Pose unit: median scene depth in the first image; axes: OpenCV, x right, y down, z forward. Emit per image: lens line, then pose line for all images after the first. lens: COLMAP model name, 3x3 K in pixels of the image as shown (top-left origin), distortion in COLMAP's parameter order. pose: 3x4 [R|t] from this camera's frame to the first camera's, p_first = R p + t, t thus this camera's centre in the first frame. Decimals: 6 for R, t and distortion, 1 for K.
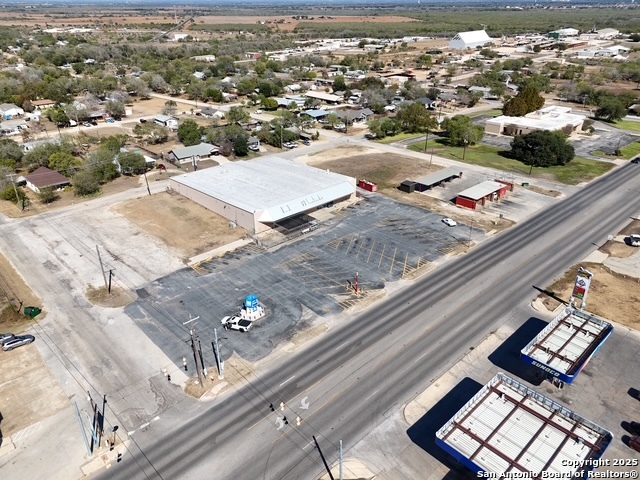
lens RADIAL K [[467.4, 0, 319.5], [0, 467.4, 240.8], [0, 0, 1]] dist [0.069788, -0.058504]
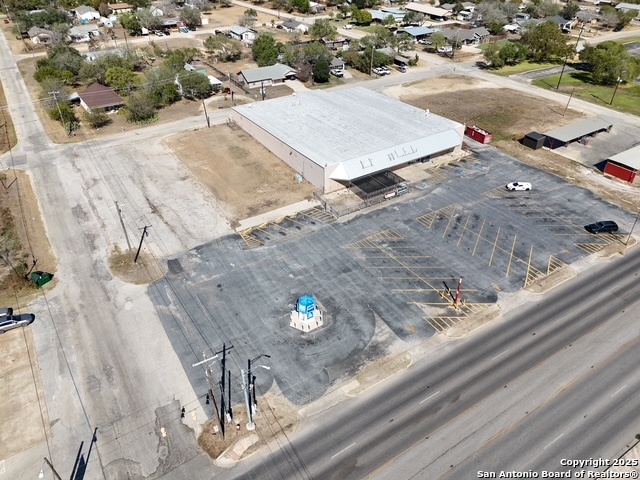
lens RADIAL K [[467.4, 0, 319.0], [0, 467.4, 238.7], [0, 0, 1]] dist [0.069788, -0.058504]
pose [[0.982204, 0.111539, -0.151108, -0.020218], [-0.087167, 0.983377, 0.159284, -0.062784], [0.166362, -0.143278, 0.975600, 0.222417]]
